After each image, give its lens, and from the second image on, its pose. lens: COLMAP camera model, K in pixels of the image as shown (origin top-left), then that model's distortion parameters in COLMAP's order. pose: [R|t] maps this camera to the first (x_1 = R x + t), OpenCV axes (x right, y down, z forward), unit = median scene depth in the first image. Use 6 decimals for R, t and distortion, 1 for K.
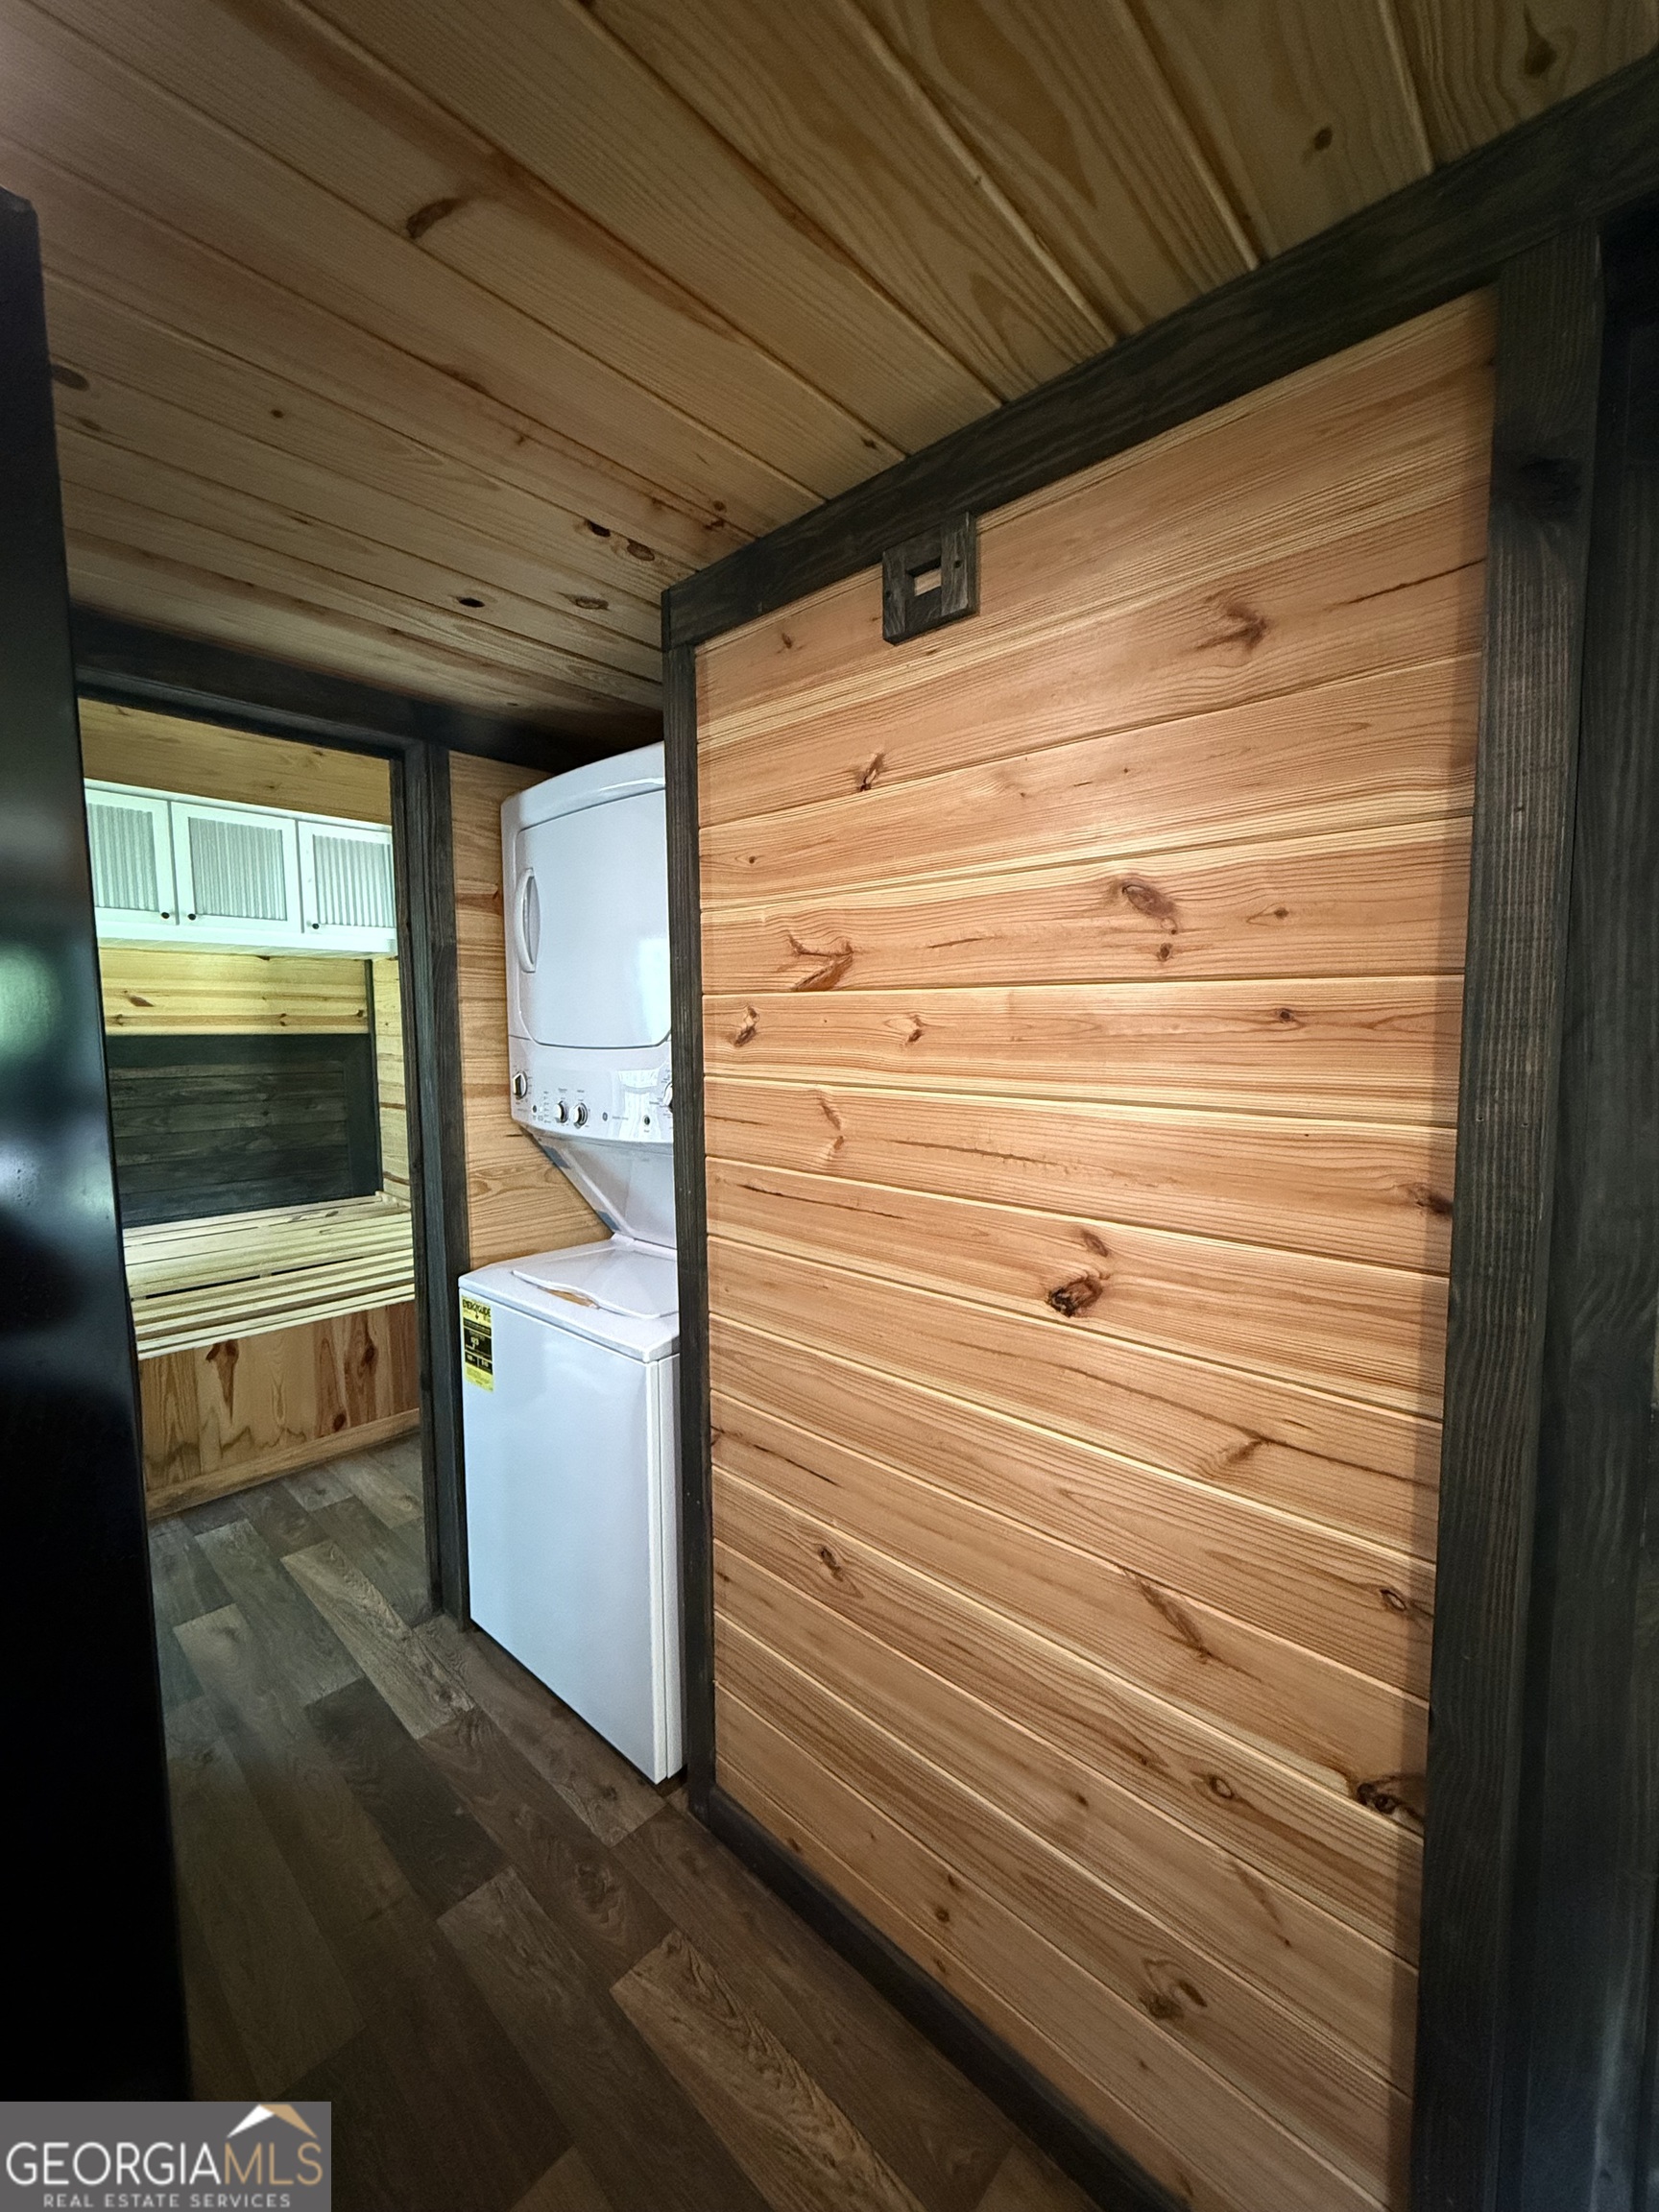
lens RADIAL K [[885.2, 0, 828.8], [0, 885.2, 1098.8], [0, 0, 1]] dist [-0.000102, 0.000601]
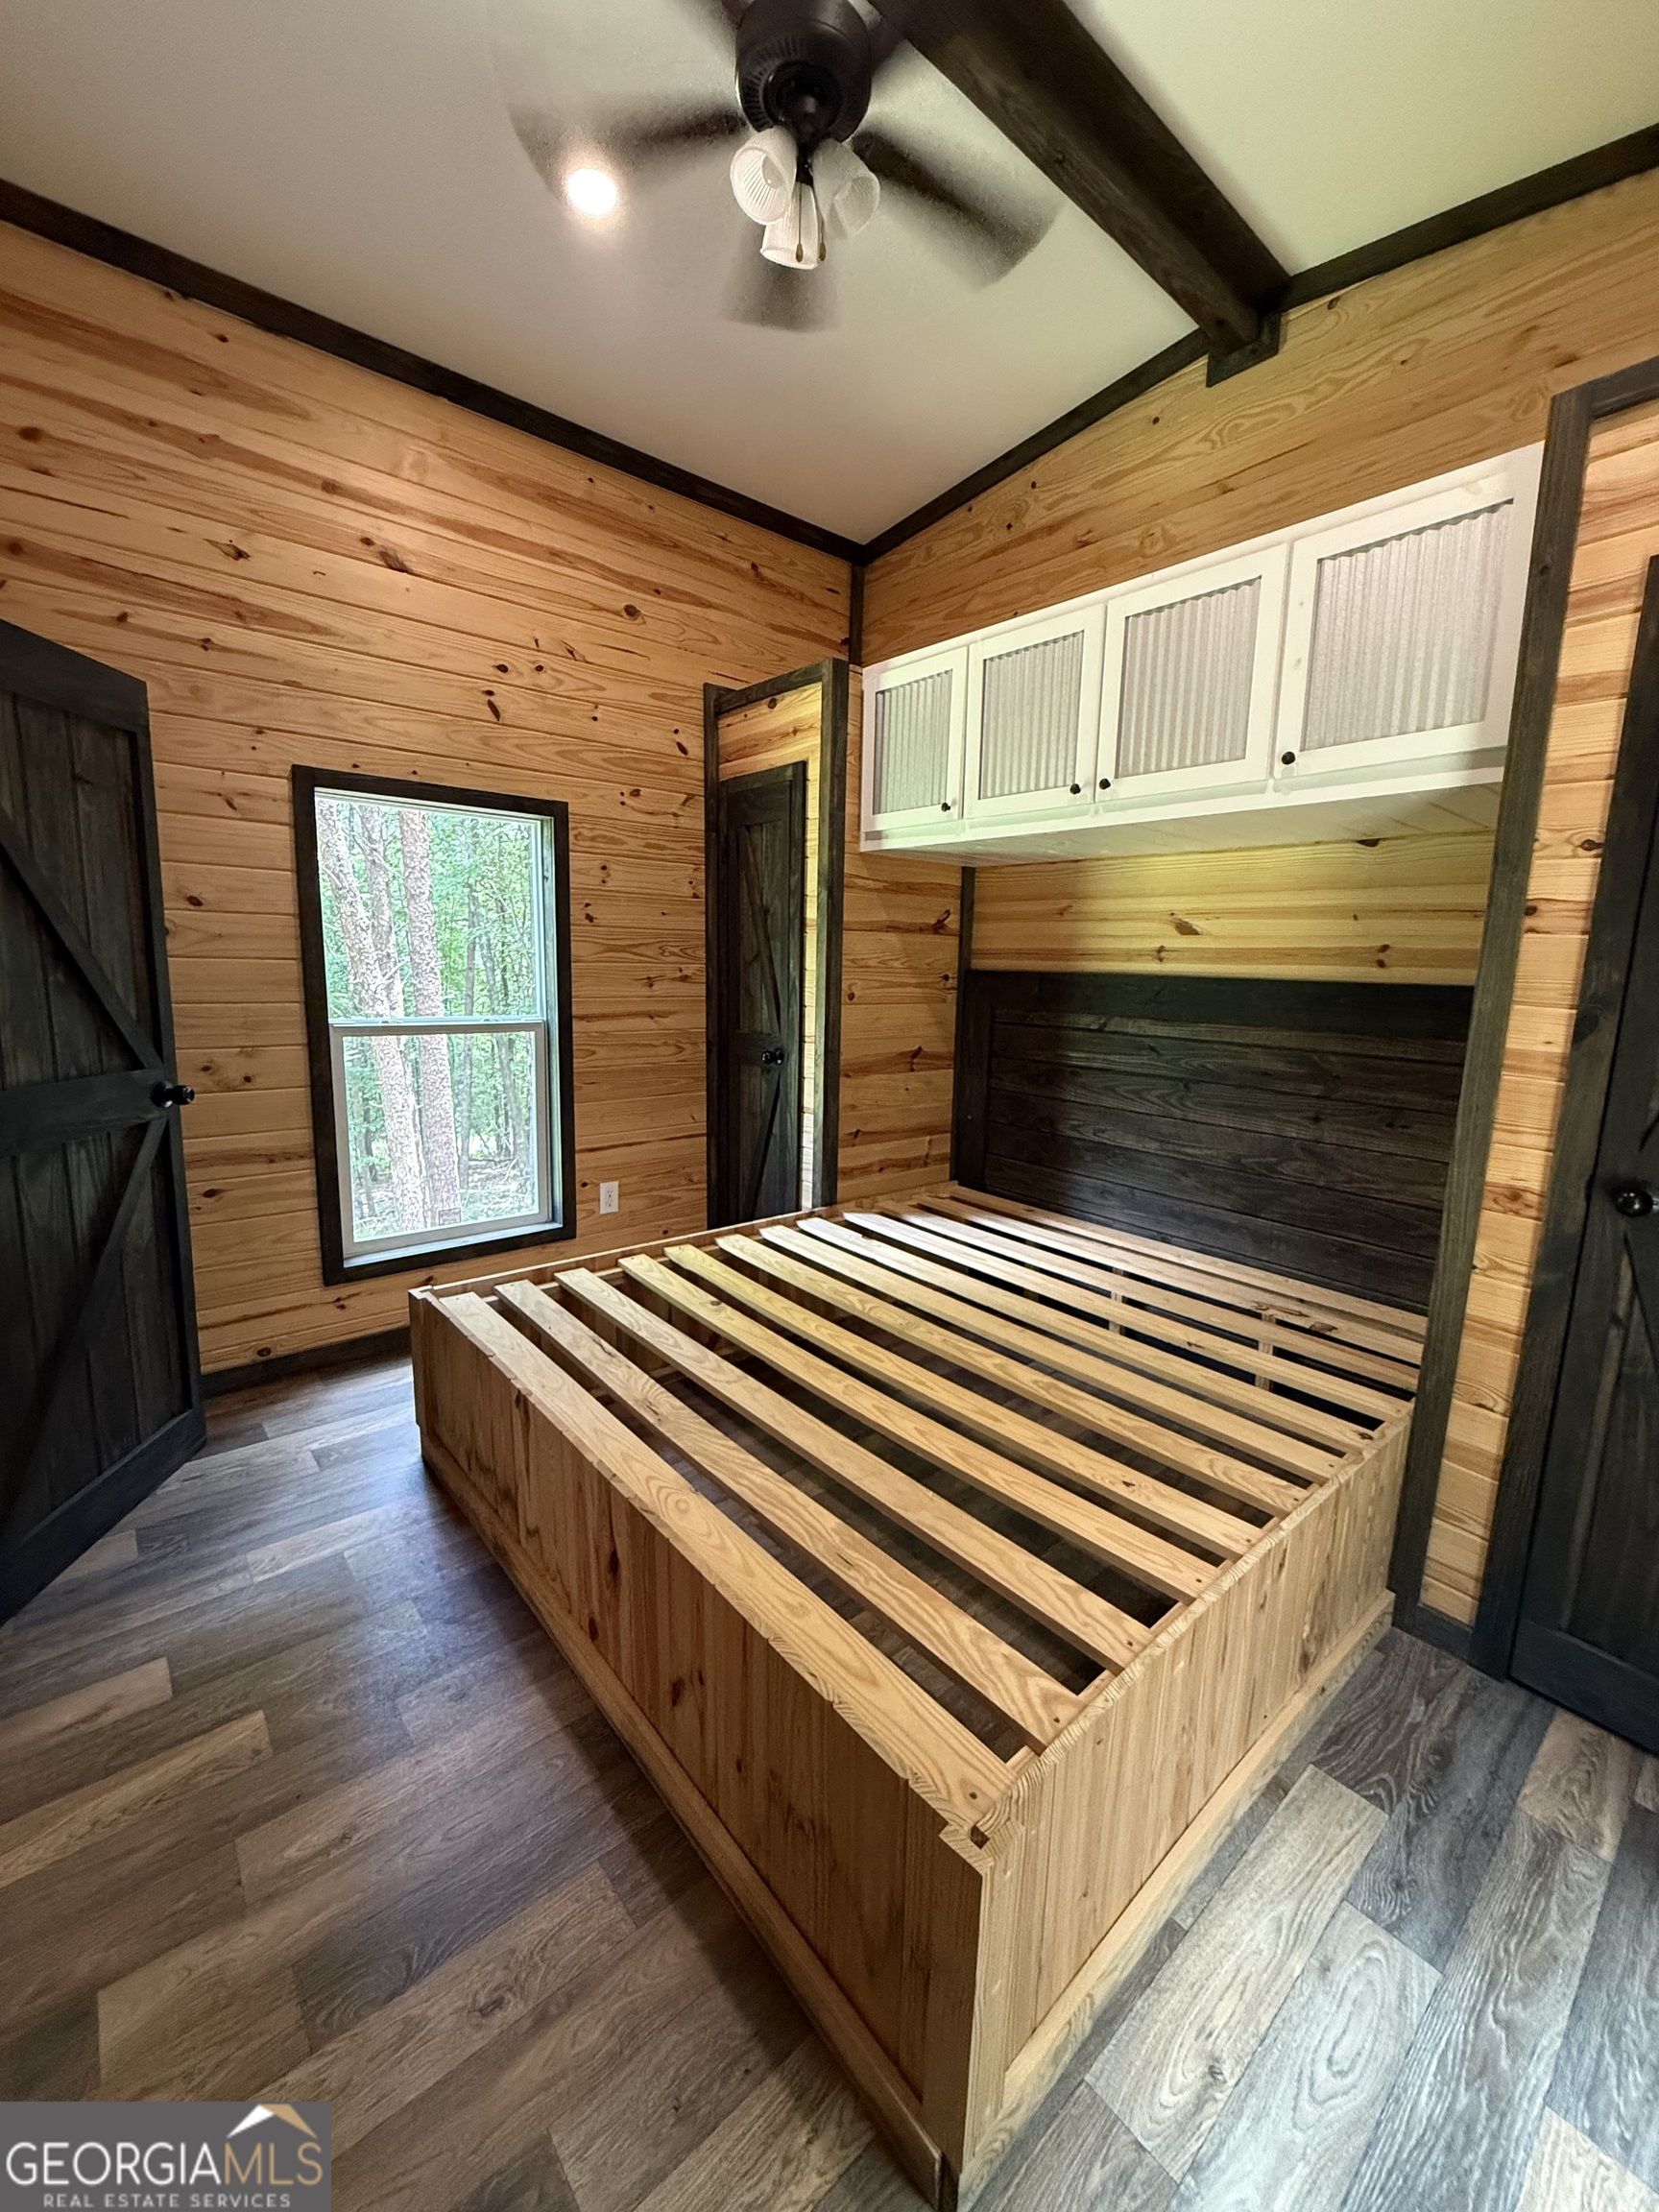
lens RADIAL K [[881.5, 0, 828.1], [0, 881.5, 1100.1], [0, 0, 1]] dist [-0.002759, 0.000164]
pose [[-0.115715, 0.154961, -0.981120, -0.059187], [-0.113657, 0.979202, 0.168063, -0.085573], [0.986758, 0.130959, -0.095696, 1.127438]]
